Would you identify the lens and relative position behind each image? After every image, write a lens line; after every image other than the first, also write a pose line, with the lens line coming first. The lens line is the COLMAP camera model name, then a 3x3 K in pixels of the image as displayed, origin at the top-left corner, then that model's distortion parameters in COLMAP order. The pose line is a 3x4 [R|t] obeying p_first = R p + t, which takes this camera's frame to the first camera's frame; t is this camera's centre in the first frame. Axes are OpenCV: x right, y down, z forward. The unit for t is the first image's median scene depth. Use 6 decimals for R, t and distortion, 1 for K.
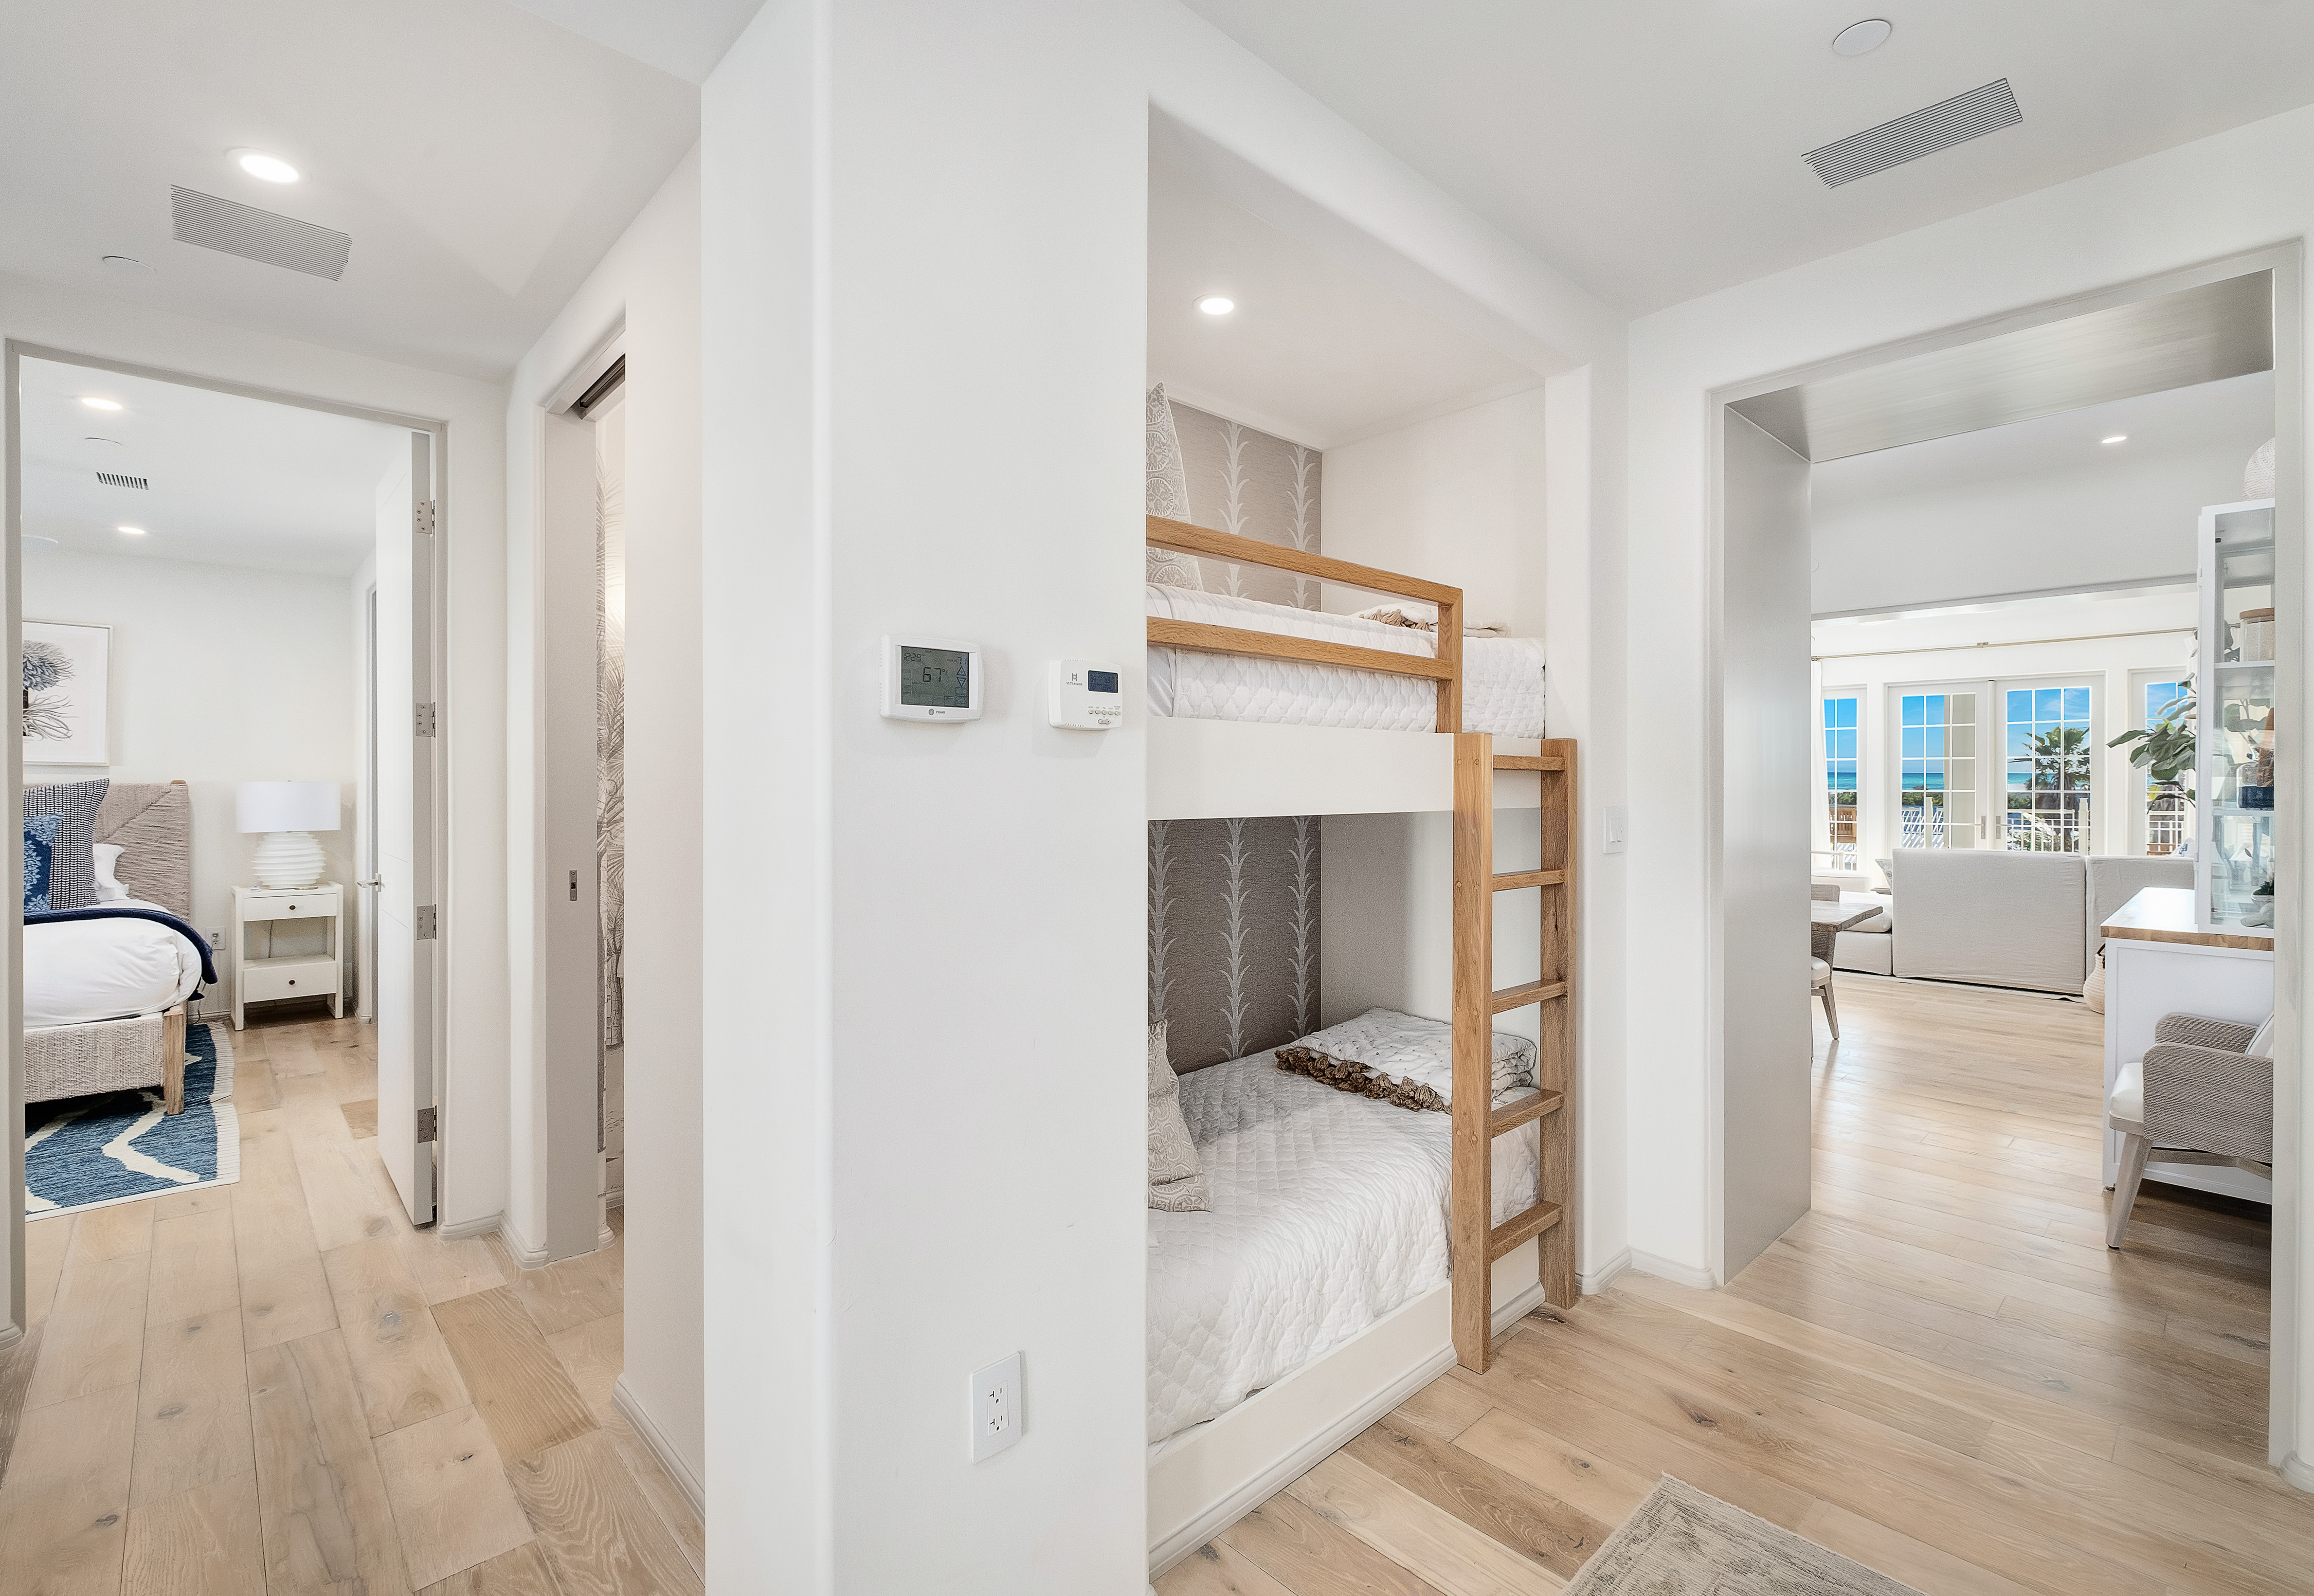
lens RADIAL K [[1074.8, 0, 1157.0], [0, 1074.8, 798.0], [0, 0, 1]] dist [0.000469, 0.000156]
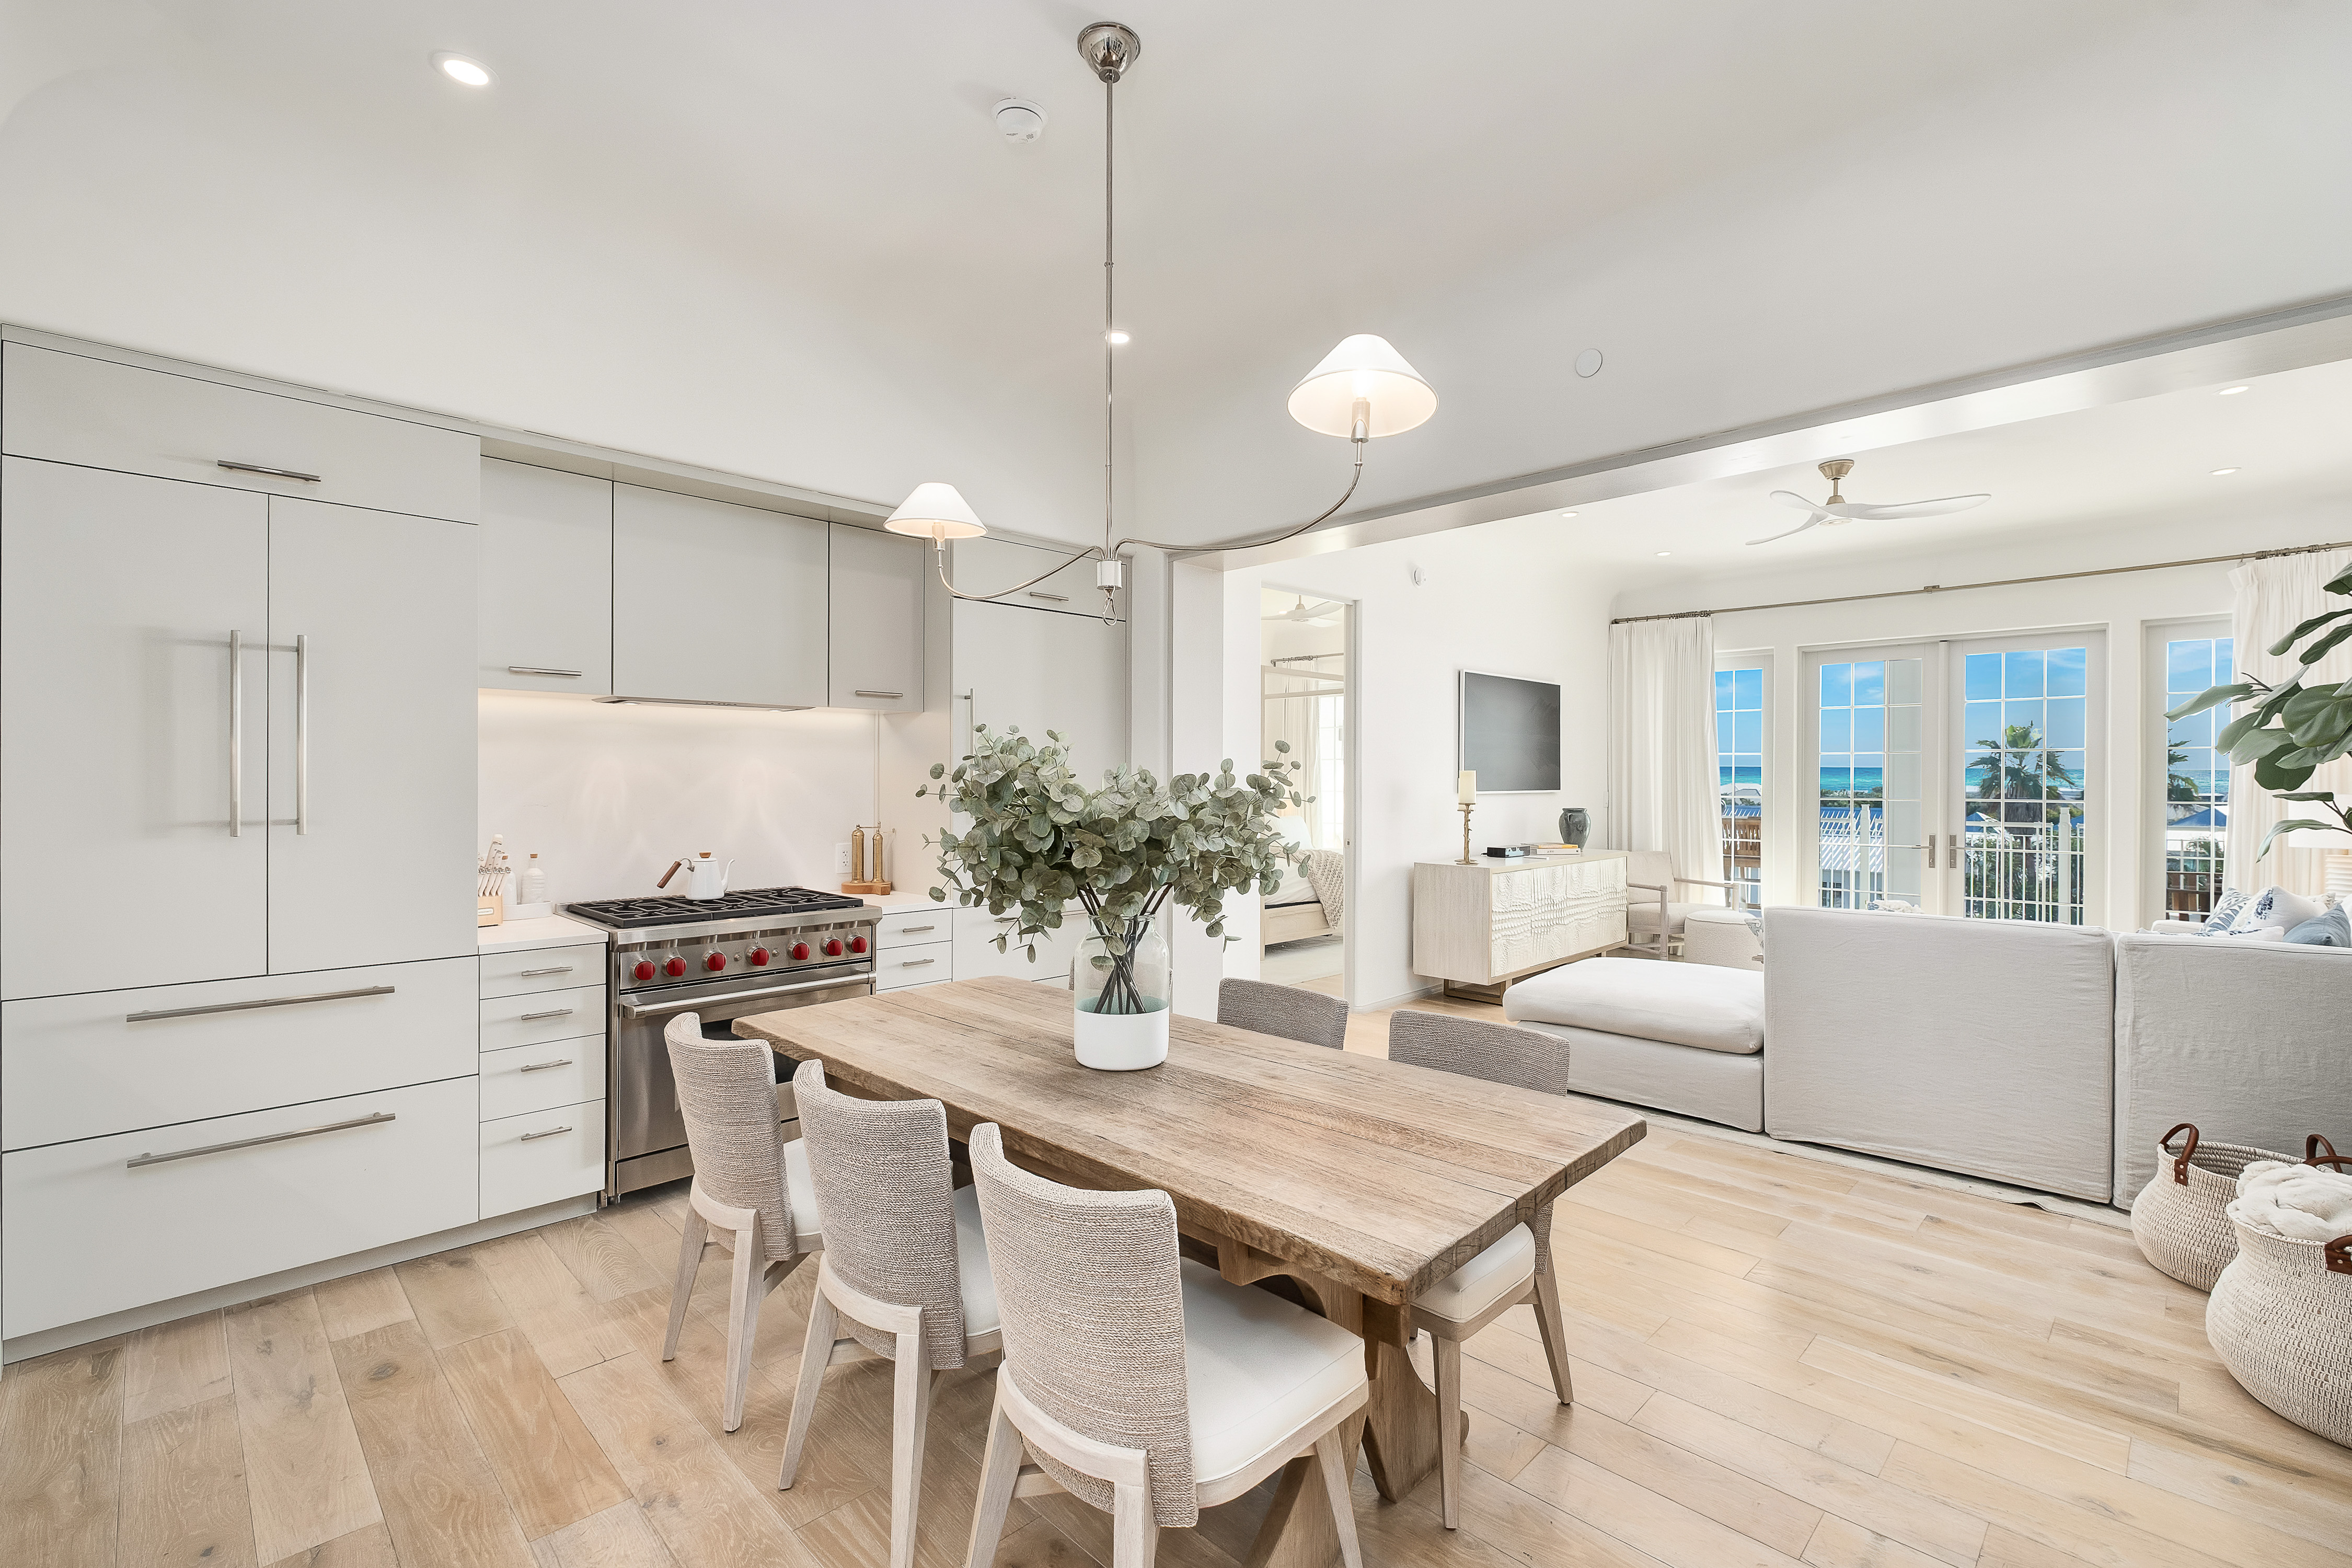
lens RADIAL K [[1028.0, 0, 1176.0], [0, 1028.0, 784.0], [0, 0, 1]] dist [-0.000139, -0.000378]
pose [[0.999910, 0.004436, 0.012628, 0.319624], [-0.004340, 0.999962, -0.007563, -0.009831], [-0.012661, 0.007508, 0.999892, 0.402826]]
